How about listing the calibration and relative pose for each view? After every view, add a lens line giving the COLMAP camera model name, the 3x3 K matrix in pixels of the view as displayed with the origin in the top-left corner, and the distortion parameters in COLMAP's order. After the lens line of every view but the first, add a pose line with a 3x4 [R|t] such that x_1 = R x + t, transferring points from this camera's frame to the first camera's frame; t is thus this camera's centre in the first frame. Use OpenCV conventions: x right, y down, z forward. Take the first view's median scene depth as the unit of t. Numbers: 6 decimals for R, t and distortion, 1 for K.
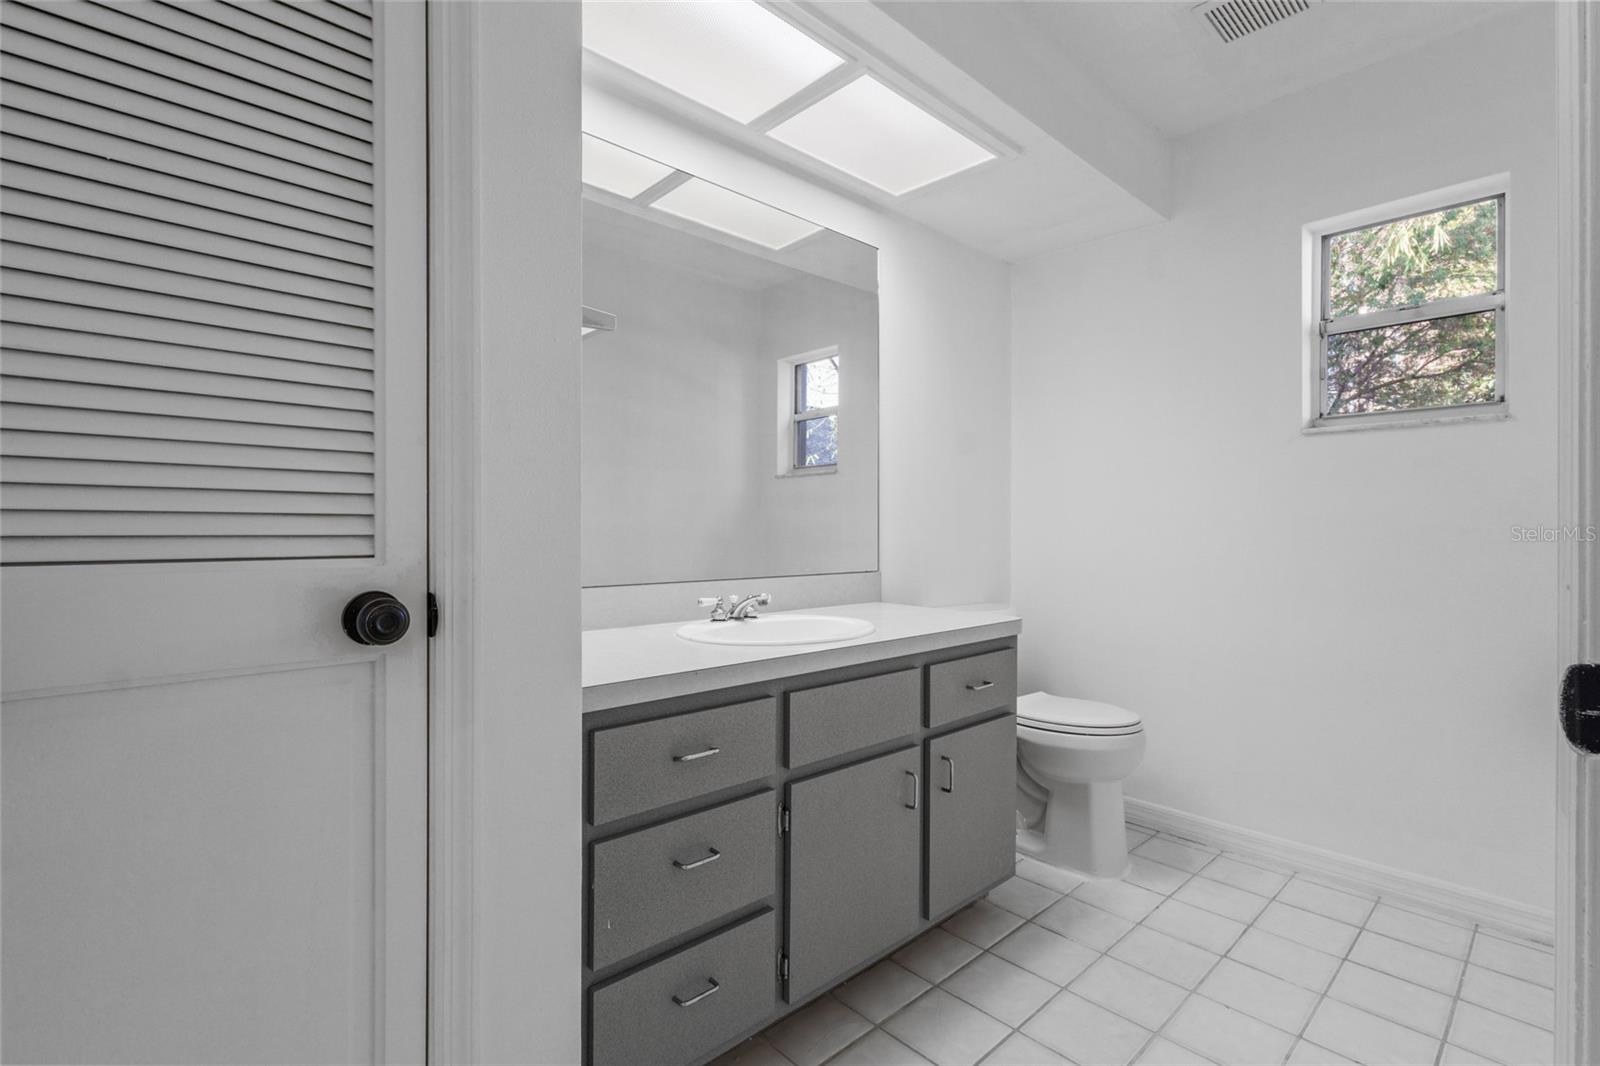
lens RADIAL K [[712.1, 0, 800.0], [0, 712.1, 533.0], [0, 0, 1]] dist [-0.001042, -0.000063]
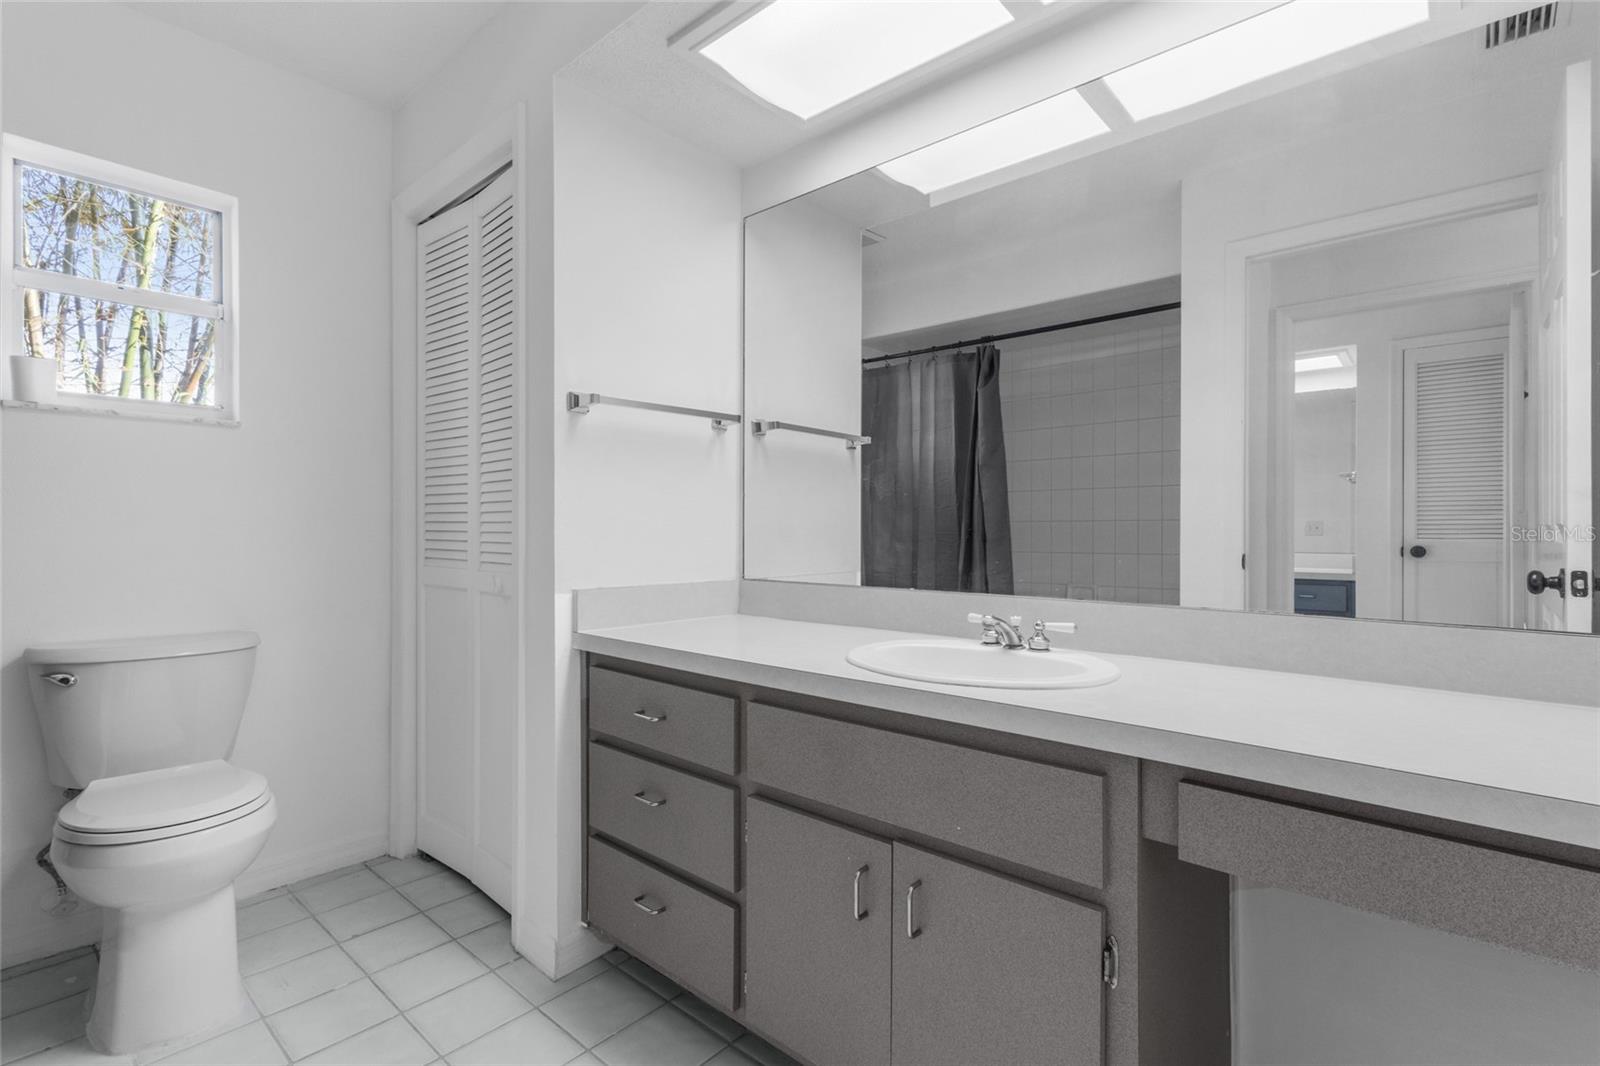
lens RADIAL K [[750.0, 0, 793.7], [0, 750.0, 533.0], [0, 0, 1]] dist [-0.000136, 0.000045]
pose [[0.116439, 0.000994, -0.993197, 1.026586], [-0.007144, 0.999974, 0.000163, -0.004397], [0.993172, 0.007077, 0.116443, 0.955508]]
